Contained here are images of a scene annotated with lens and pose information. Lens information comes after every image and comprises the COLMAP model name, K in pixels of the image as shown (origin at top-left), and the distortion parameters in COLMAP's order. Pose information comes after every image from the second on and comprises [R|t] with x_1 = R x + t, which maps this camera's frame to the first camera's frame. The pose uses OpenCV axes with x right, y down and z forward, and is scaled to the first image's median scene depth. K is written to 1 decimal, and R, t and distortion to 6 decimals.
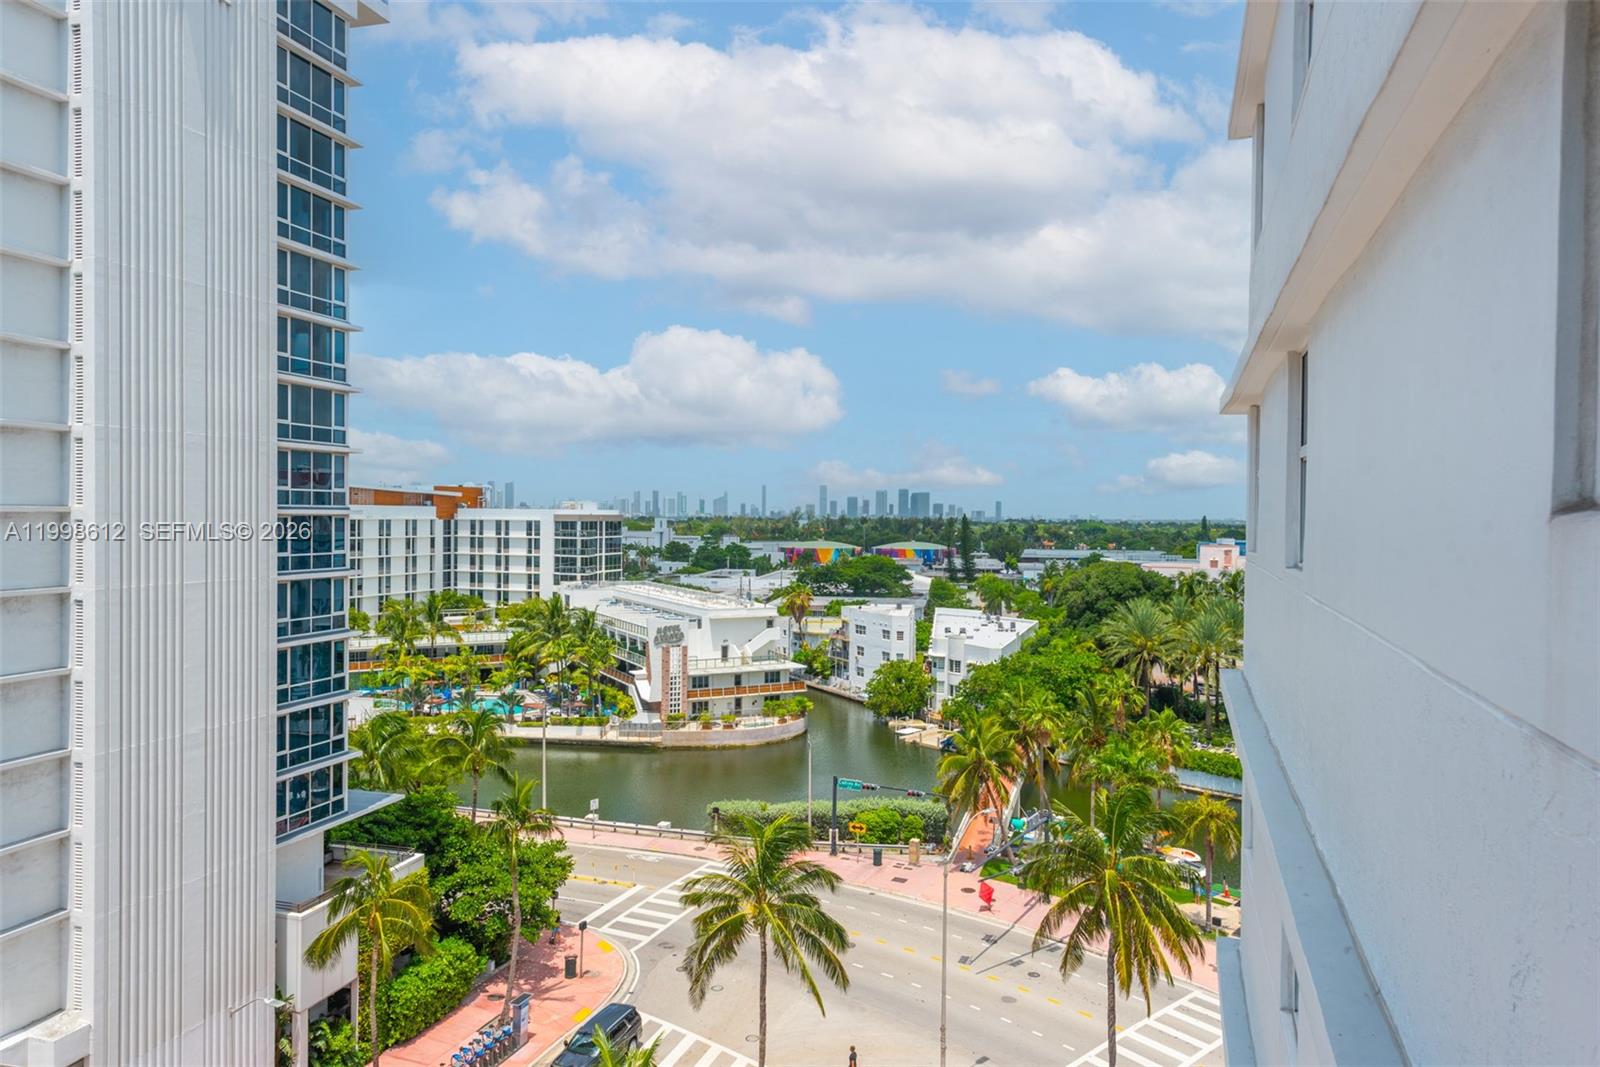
lens RADIAL K [[1111.5, 0, 789.8], [0, 1111.5, 546.9], [0, 0, 1]] dist [0.013264, -0.018412]
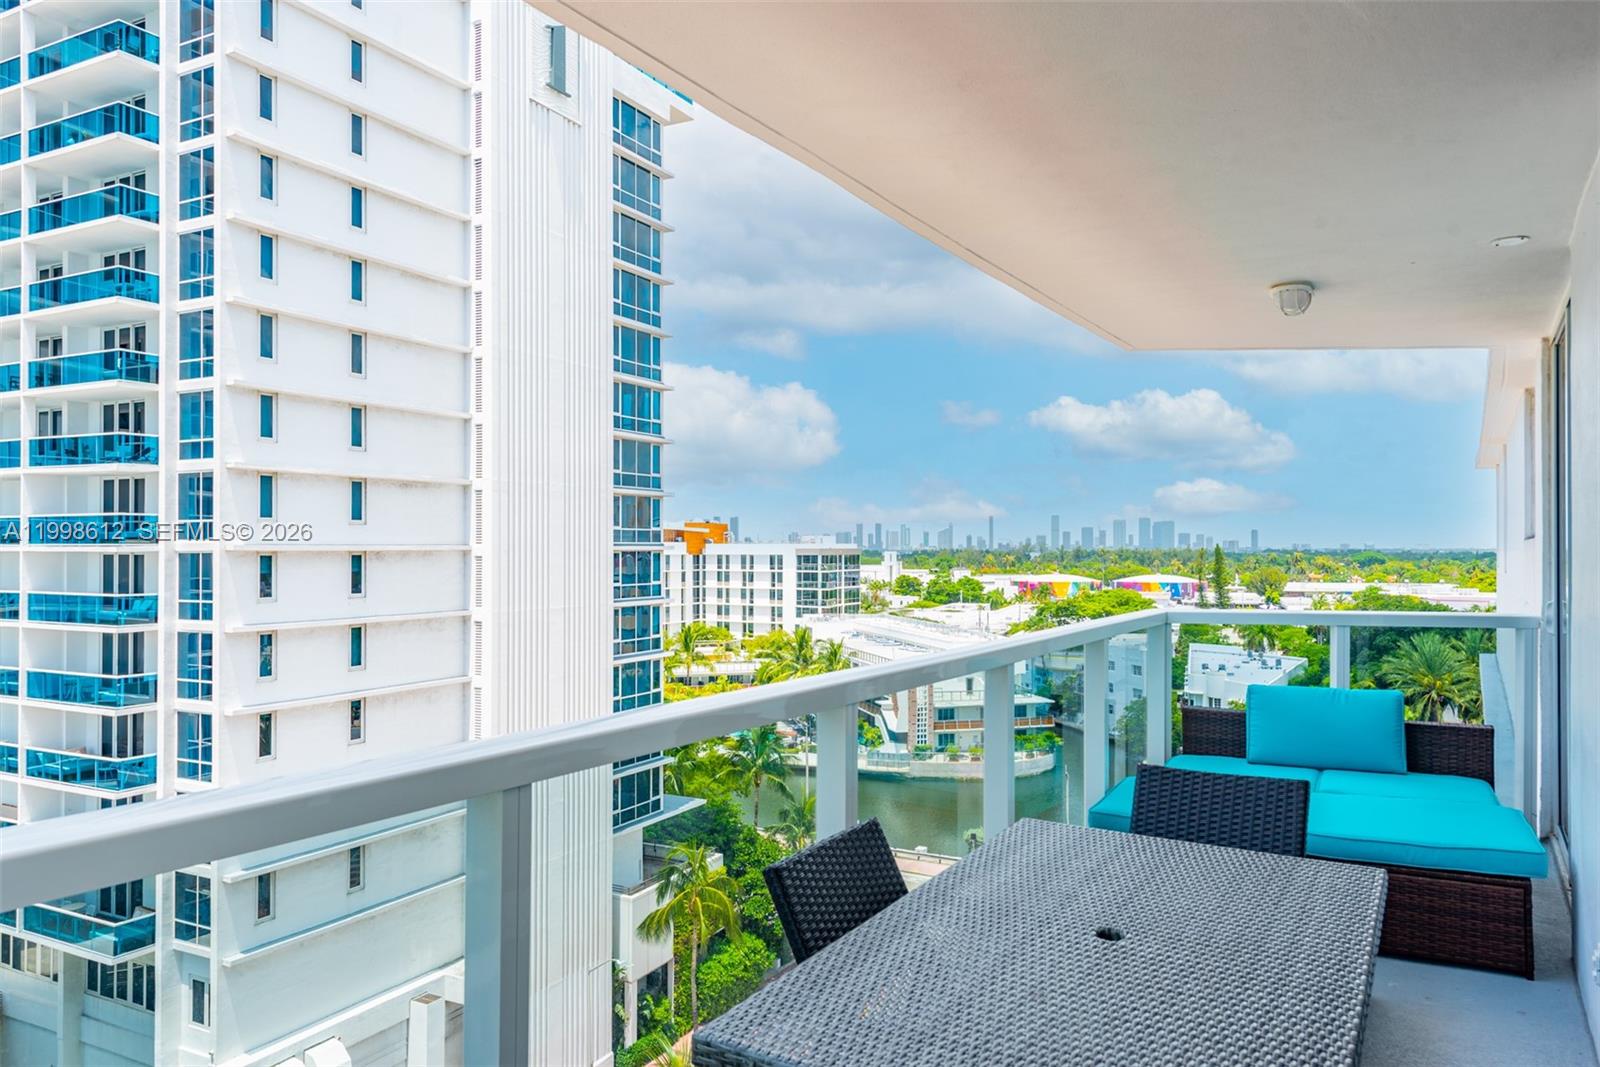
lens RADIAL K [[1111.5, 0, 789.8], [0, 1111.5, 546.9], [0, 0, 1]] dist [0.013264, -0.018412]
pose [[0.977273, -0.009377, -0.211777, -0.030227], [0.003063, 0.999541, -0.030125, 0.002760], [0.211962, 0.028792, 0.976854, -0.100558]]
